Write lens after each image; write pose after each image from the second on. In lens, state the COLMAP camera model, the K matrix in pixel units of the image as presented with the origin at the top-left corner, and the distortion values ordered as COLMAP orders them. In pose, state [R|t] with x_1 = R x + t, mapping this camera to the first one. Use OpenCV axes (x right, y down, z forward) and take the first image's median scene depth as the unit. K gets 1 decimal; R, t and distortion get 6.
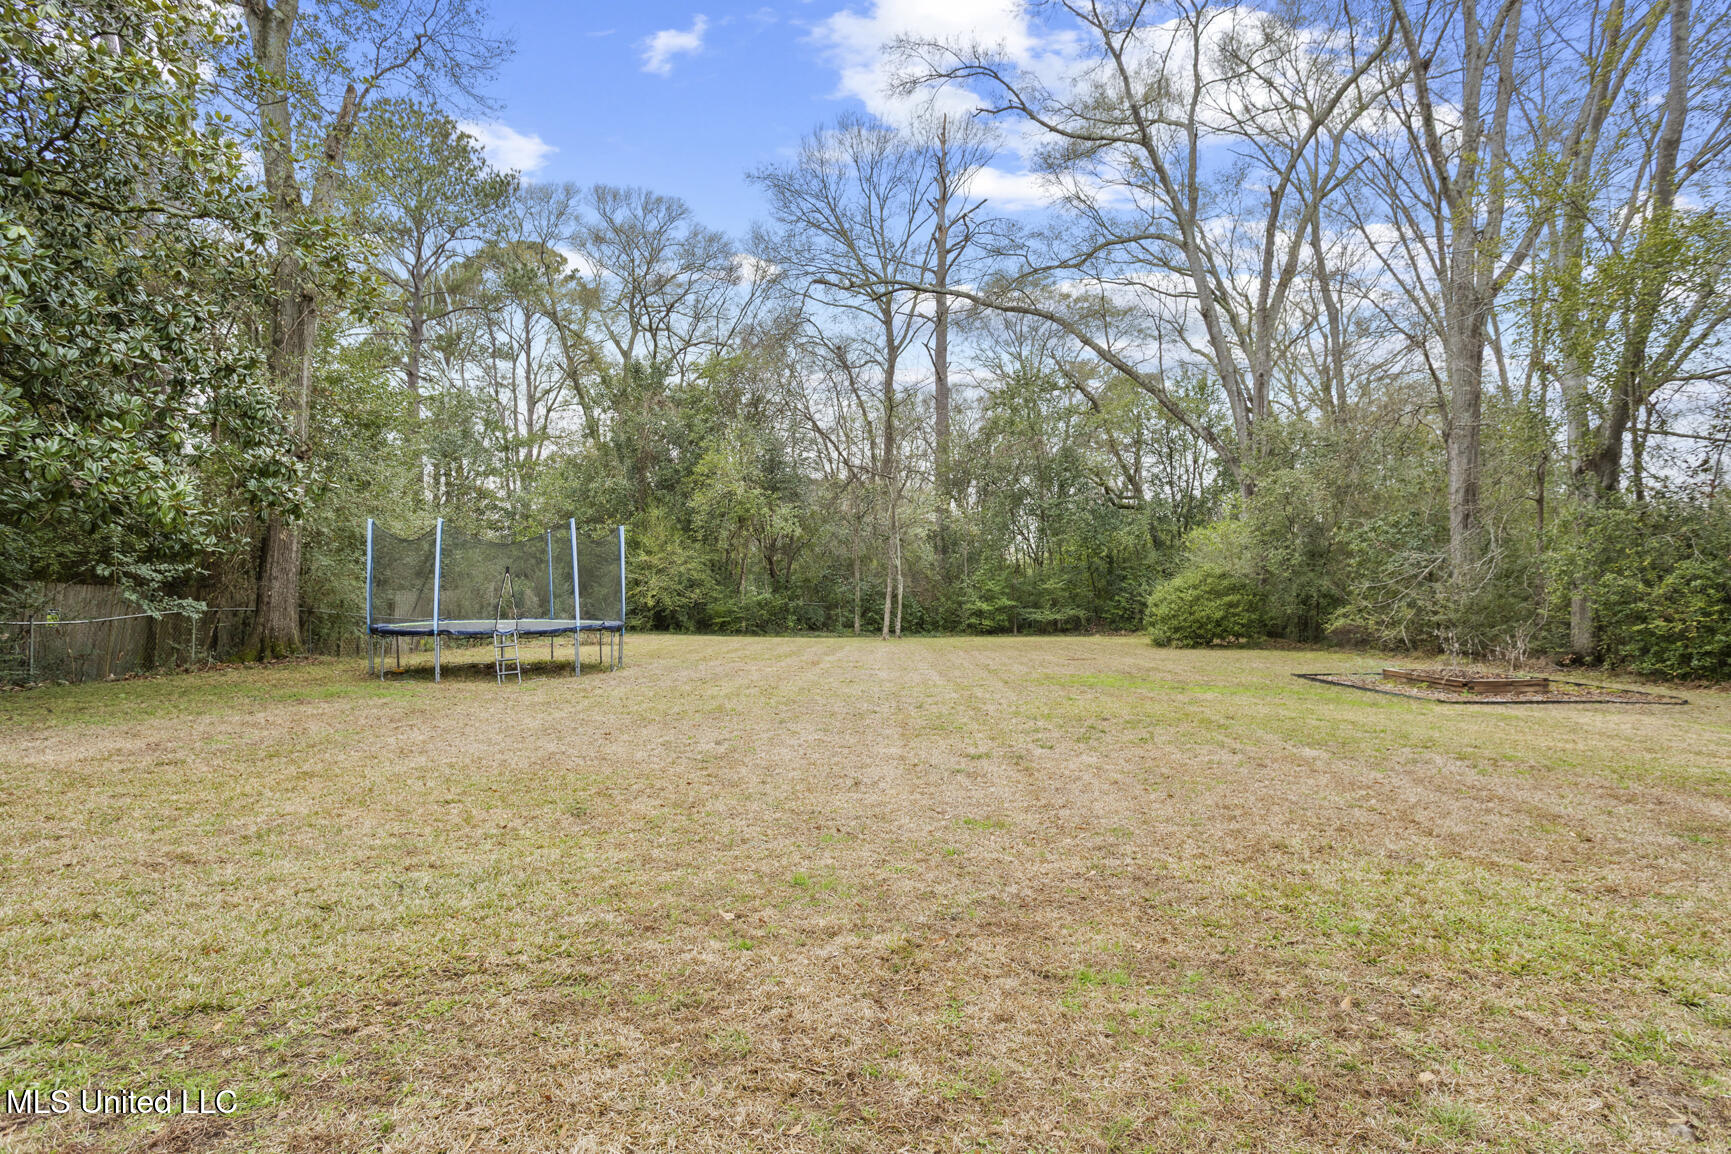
lens RADIAL K [[971.3, 0, 860.0], [0, 971.3, 572.9], [0, 0, 1]] dist [-0.037631, 0.000242]
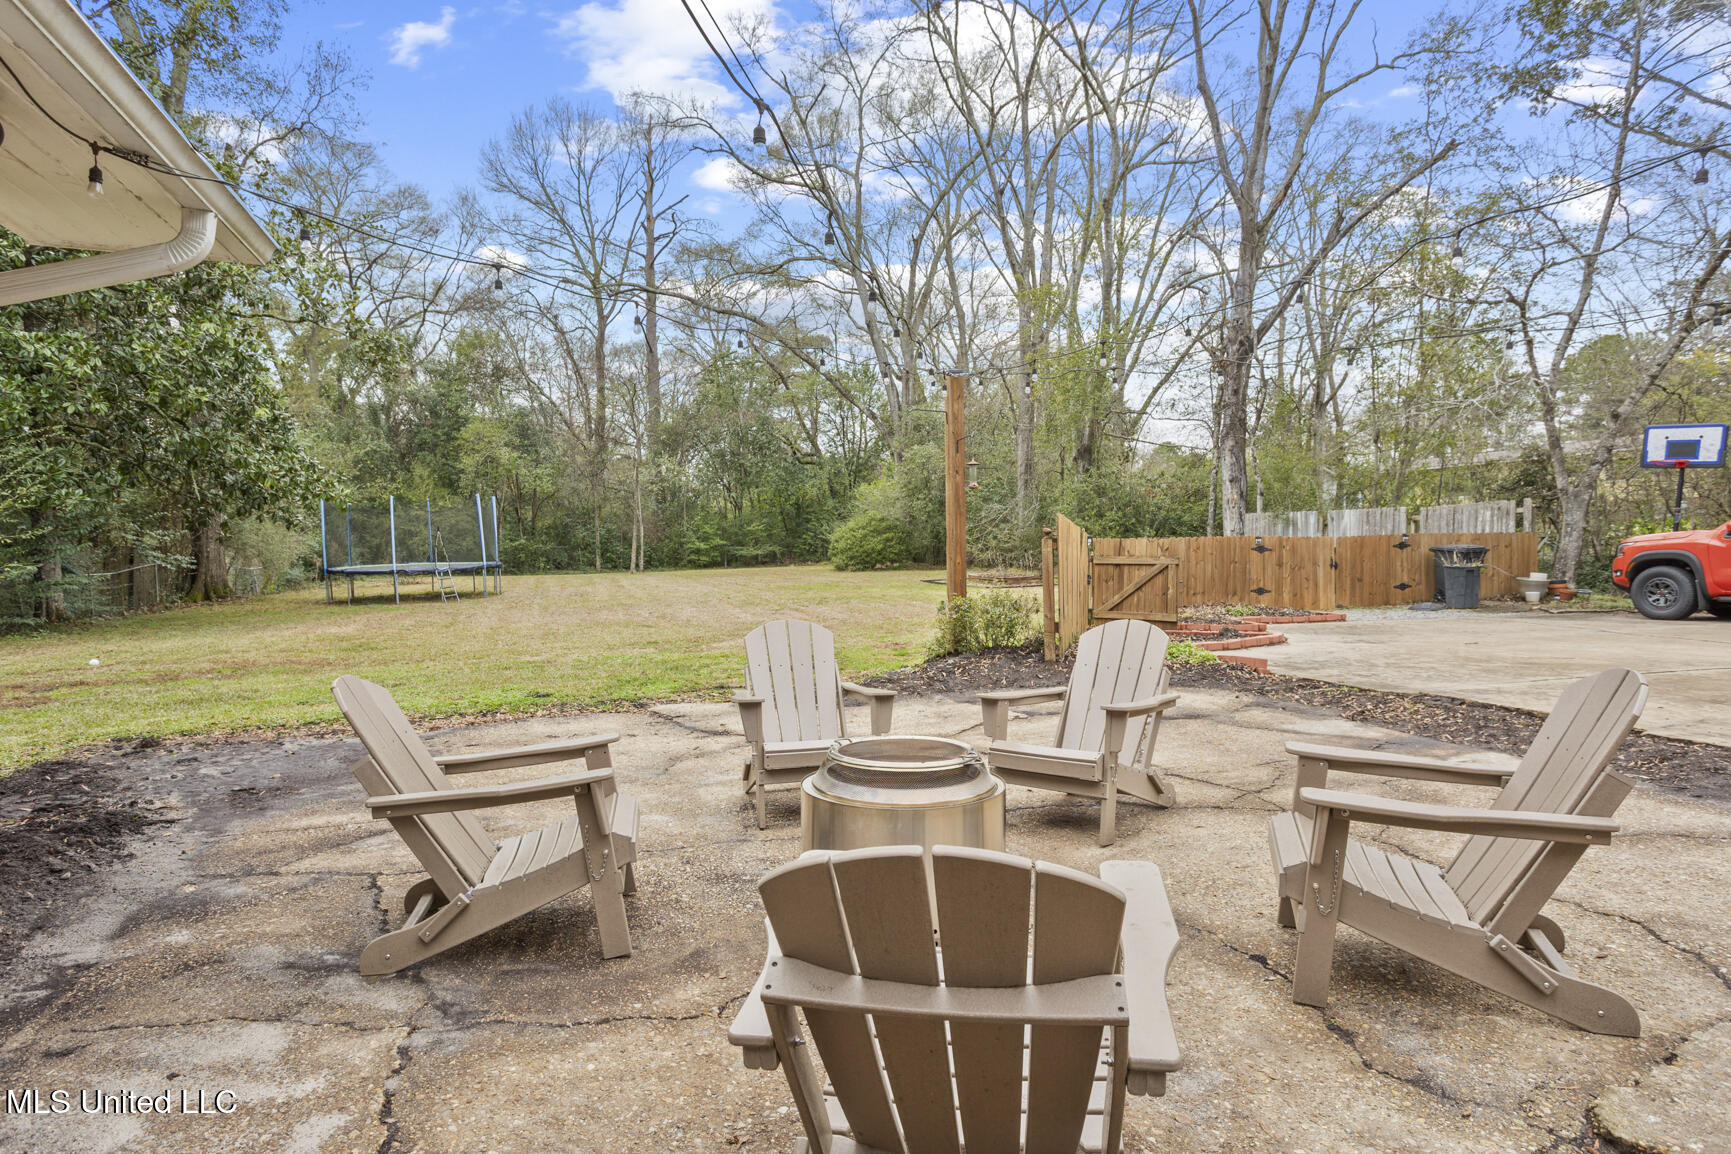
lens RADIAL K [[971.3, 0, 866.2], [0, 971.3, 575.5], [0, 0, 1]] dist [-0.037631, 0.000242]
pose [[0.942711, -0.036445, 0.331614, -0.097817], [0.014432, 0.997540, 0.068605, -0.010504], [-0.333298, -0.059889, 0.940917, -0.271139]]
